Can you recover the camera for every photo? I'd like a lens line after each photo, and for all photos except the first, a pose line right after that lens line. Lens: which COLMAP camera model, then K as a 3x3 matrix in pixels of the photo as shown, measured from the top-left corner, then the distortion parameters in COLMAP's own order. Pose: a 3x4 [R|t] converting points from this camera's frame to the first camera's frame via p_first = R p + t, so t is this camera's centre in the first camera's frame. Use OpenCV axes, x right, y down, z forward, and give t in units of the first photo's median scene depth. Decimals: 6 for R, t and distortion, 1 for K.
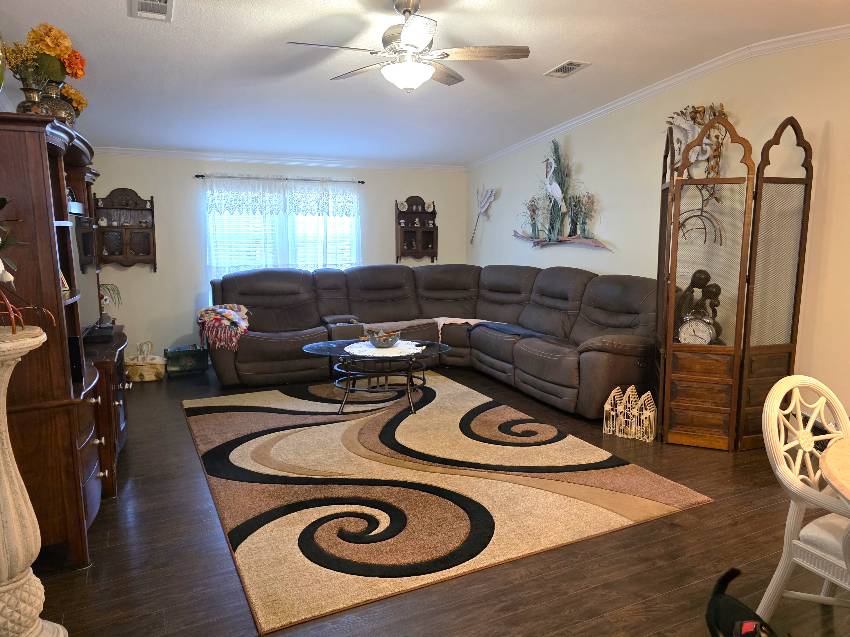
lens RADIAL K [[560.2, 0, 425.0], [0, 560.2, 318.5], [0, 0, 1]] dist [0.038930, -0.002445]
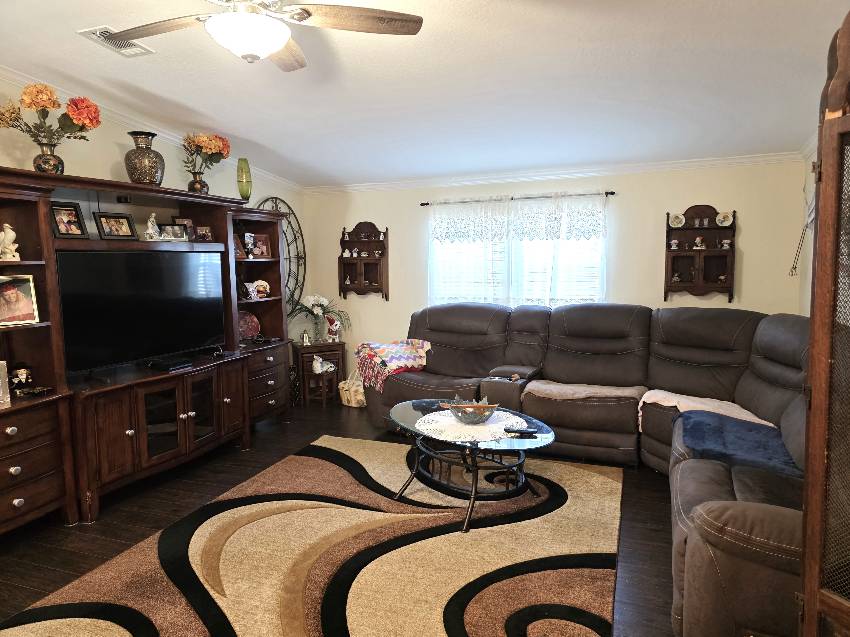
lens RADIAL K [[560.2, 0, 425.0], [0, 560.2, 318.5], [0, 0, 1]] dist [0.038930, -0.002445]
pose [[0.693690, 0.067416, -0.717112, 0.335017], [-0.093665, 0.995599, 0.002991, -0.067144], [0.714157, 0.065093, 0.696952, 0.381010]]
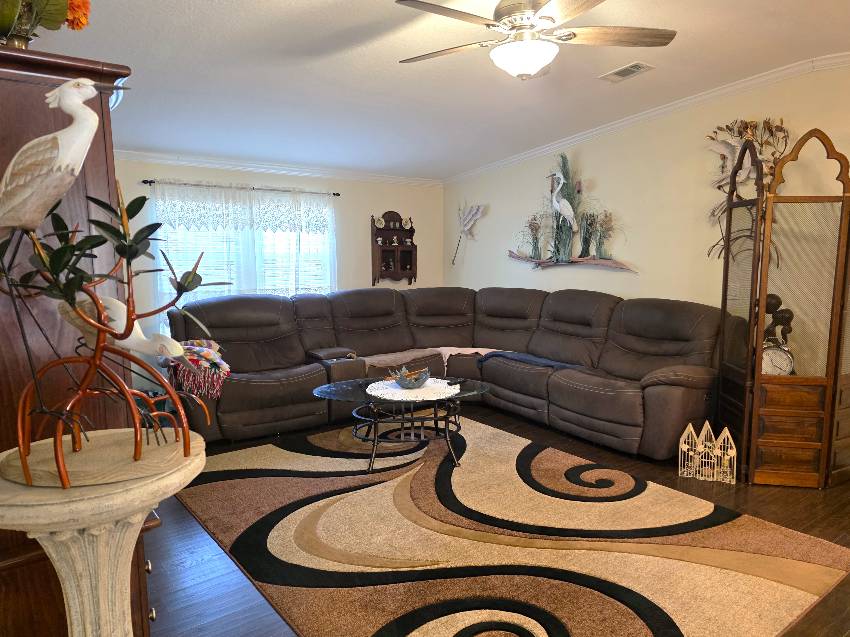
lens RADIAL K [[568.1, 0, 433.7], [0, 568.1, 329.8], [0, 0, 1]] dist [0.037292, -0.003573]
pose [[0.980854, -0.023529, 0.193319, -0.175603], [0.026059, 0.999605, -0.010554, -0.022694], [-0.192994, 0.015390, 0.981079, 0.126629]]
